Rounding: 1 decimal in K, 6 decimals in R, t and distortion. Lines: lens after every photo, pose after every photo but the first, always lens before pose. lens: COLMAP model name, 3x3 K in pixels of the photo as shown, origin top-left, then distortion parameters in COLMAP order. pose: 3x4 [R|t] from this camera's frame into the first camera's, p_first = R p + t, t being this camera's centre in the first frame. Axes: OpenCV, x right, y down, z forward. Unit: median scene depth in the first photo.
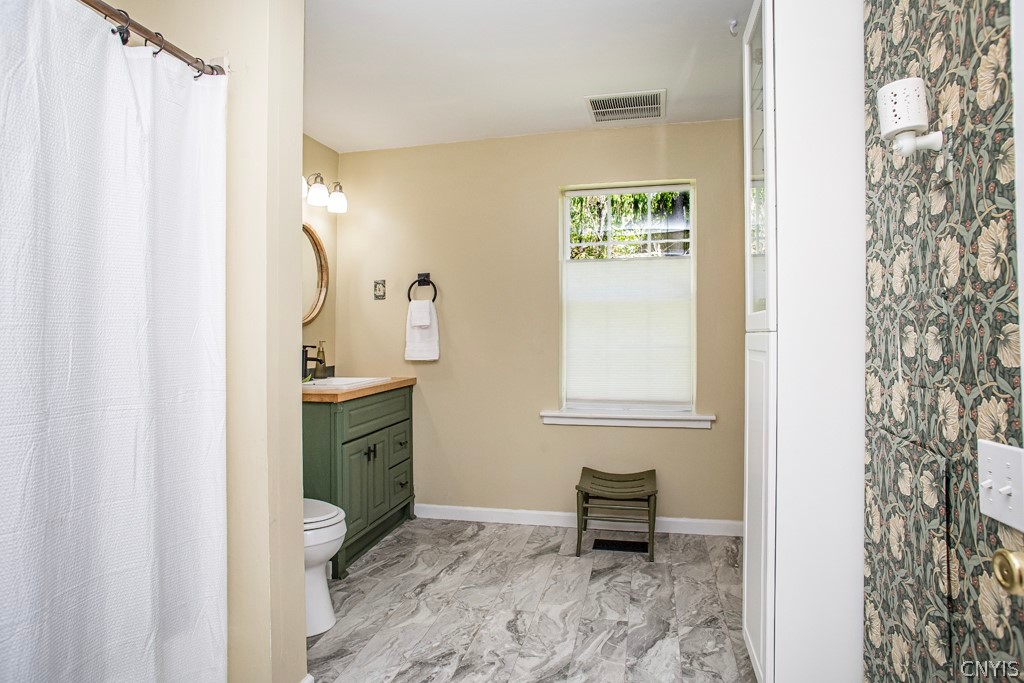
lens RADIAL K [[593.0, 0, 499.6], [0, 593.0, 337.7], [0, 0, 1]] dist [-0.078444, 0.049689]
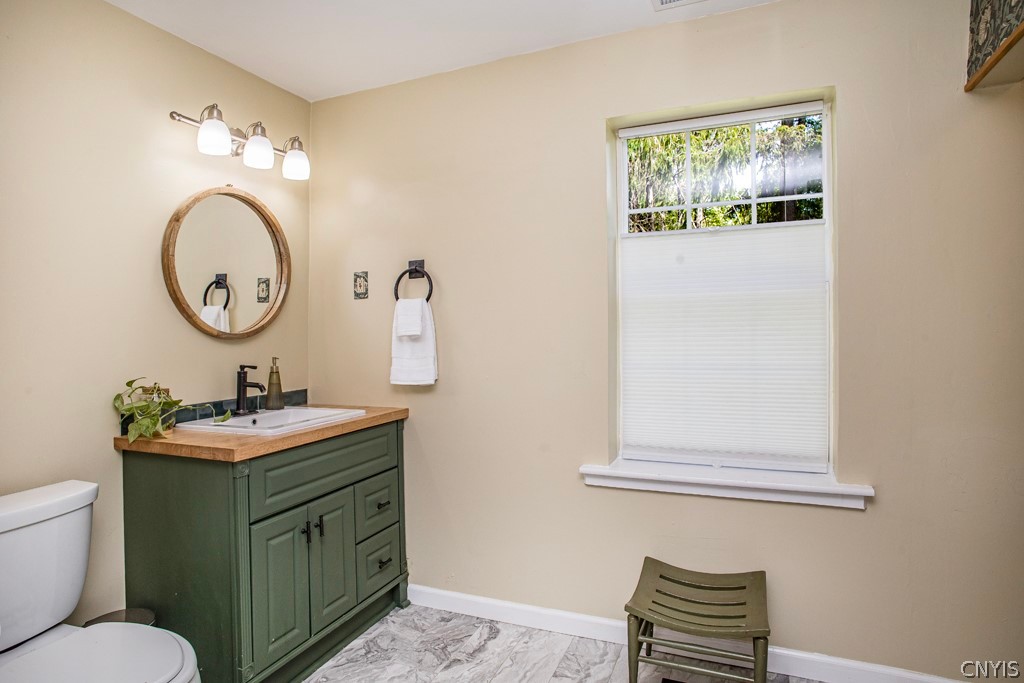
lens RADIAL K [[593.0, 0, 499.6], [0, 593.0, 337.7], [0, 0, 1]] dist [-0.078444, 0.049689]
pose [[0.986899, -0.005592, -0.161240, 0.084681], [0.005914, 0.999981, 0.001517, -0.018240], [0.161228, -0.002450, 0.986914, 0.334692]]
